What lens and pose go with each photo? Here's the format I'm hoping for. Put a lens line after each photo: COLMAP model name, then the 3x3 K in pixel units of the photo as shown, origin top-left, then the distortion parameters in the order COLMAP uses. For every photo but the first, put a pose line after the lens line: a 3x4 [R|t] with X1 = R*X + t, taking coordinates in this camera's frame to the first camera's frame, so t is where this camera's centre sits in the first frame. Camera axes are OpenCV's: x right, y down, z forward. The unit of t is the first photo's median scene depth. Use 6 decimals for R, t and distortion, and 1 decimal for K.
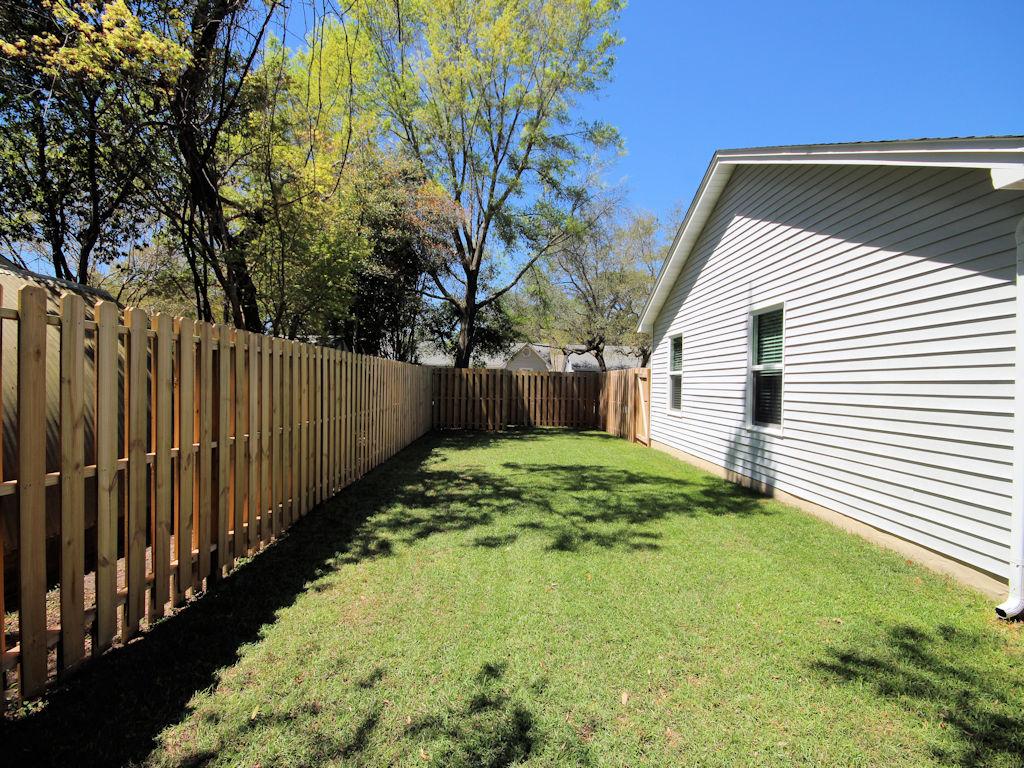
lens RADIAL K [[468.2, 0, 508.0], [0, 468.2, 386.8], [0, 0, 1]] dist [-0.001148, -0.002811]
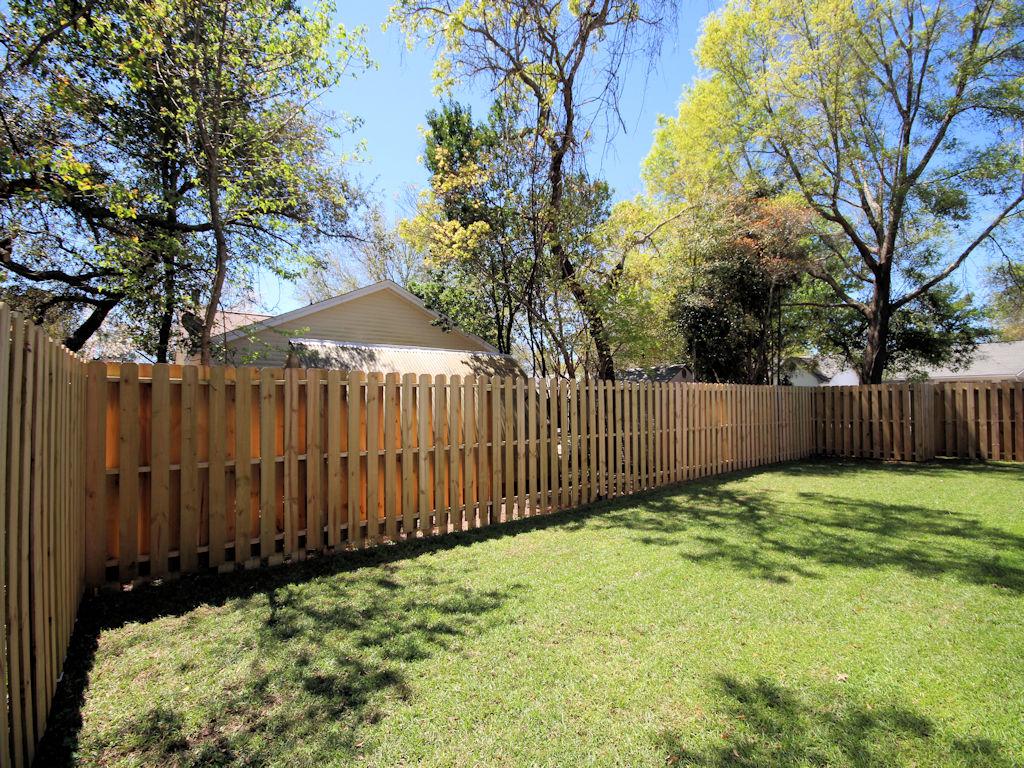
lens RADIAL K [[468.2, 0, 514.8], [0, 468.2, 387.2], [0, 0, 1]] dist [-0.001148, -0.002811]
pose [[0.611936, -0.042087, -0.789787, 0.196849], [0.010030, 0.998916, -0.045459, -0.002539], [0.790844, 0.019896, 0.611694, -0.003795]]
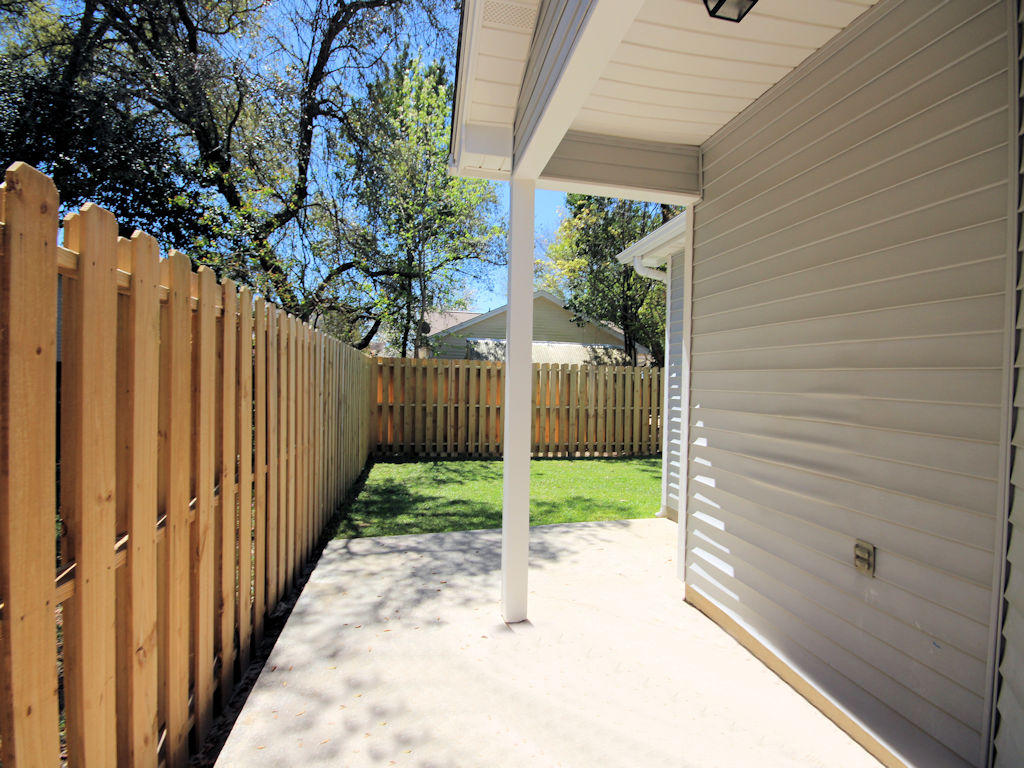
lens RADIAL K [[468.2, 0, 509.9], [0, 468.2, 386.4], [0, 0, 1]] dist [-0.001148, -0.002811]
pose [[0.208779, 0.003349, -0.977957, 0.478654], [-0.028437, 0.999592, -0.002648, 0.004083], [0.977549, 0.028363, 0.208789, 0.016685]]
